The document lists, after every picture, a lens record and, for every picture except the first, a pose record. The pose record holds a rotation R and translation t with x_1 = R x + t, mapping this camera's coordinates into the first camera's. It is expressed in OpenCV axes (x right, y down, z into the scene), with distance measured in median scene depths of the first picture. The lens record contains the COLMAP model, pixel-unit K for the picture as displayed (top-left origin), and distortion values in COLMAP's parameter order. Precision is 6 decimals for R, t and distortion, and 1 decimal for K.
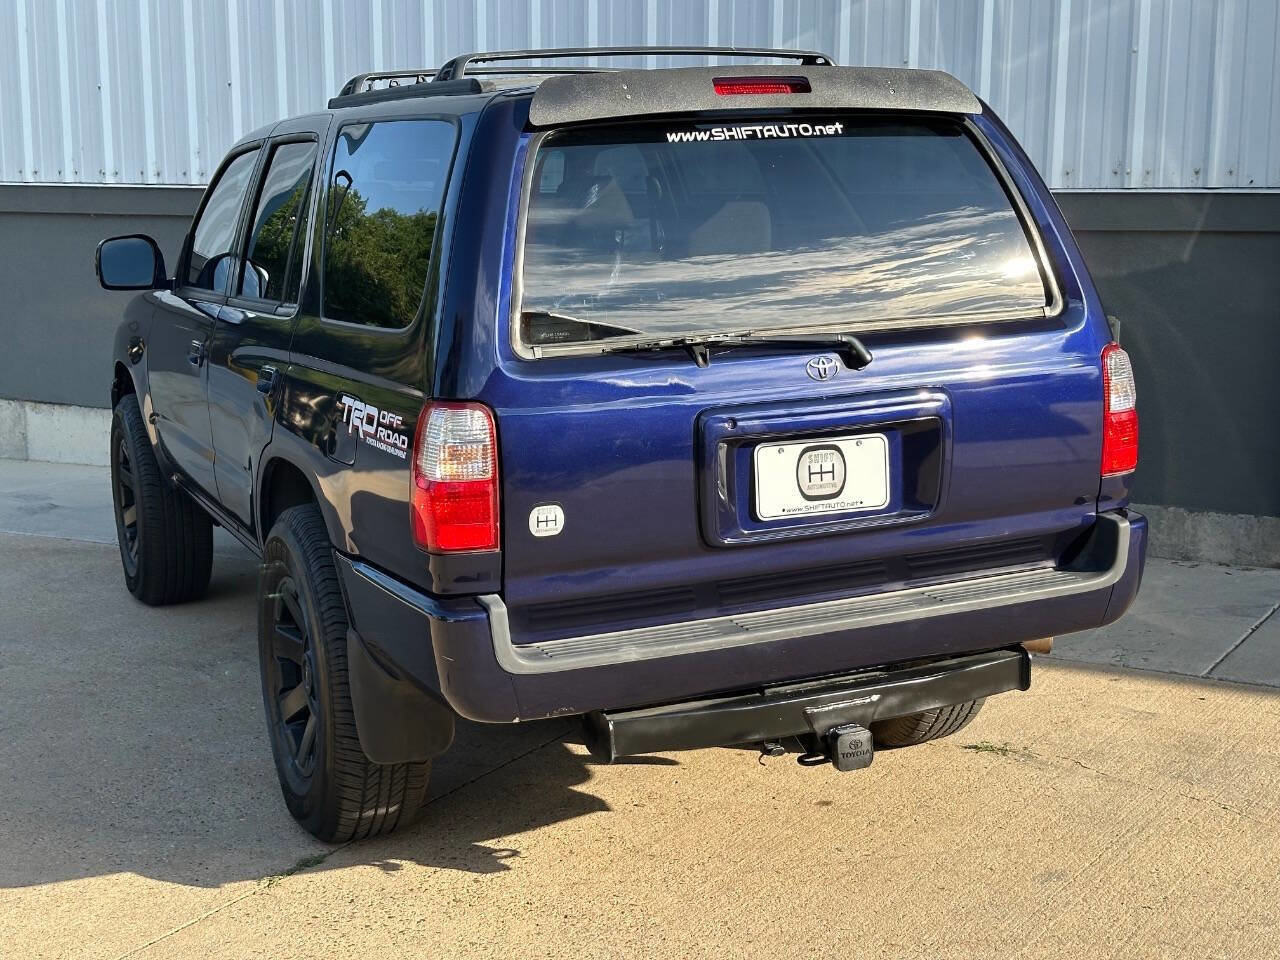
lens RADIAL K [[1788.4, 0, 640.0], [0, 1788.4, 480.0], [0, 0, 1]] dist [0.189682, -0.343783]
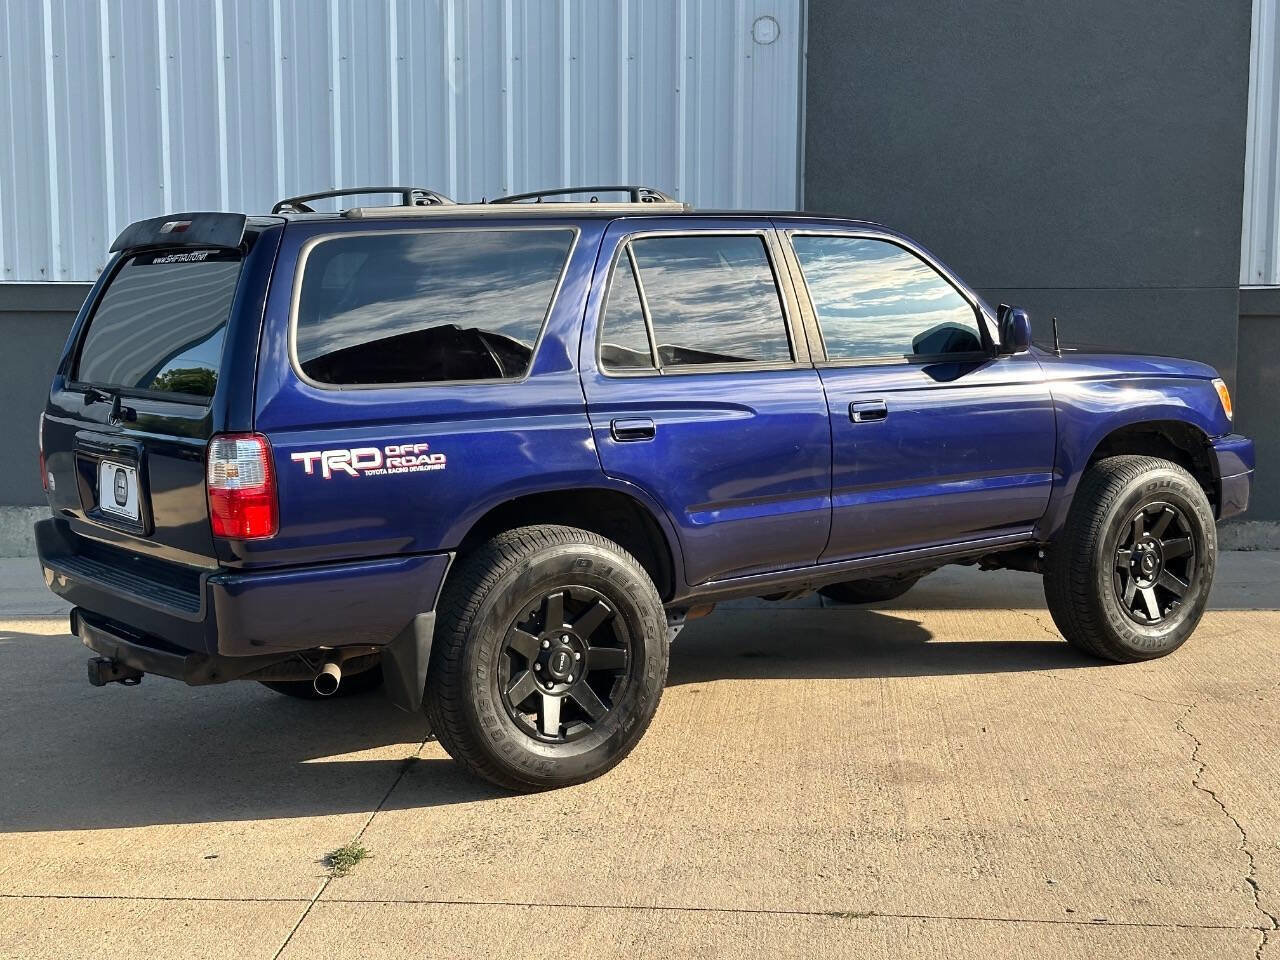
lens RADIAL K [[1788.4, 0, 640.0], [0, 1788.4, 480.0], [0, 0, 1]] dist [0.189682, -0.343783]
pose [[0.198769, 0.145191, -0.969232, 1.614073], [-0.145957, 0.982322, 0.117219, -0.244784], [0.969117, 0.118166, 0.216447, 1.072496]]
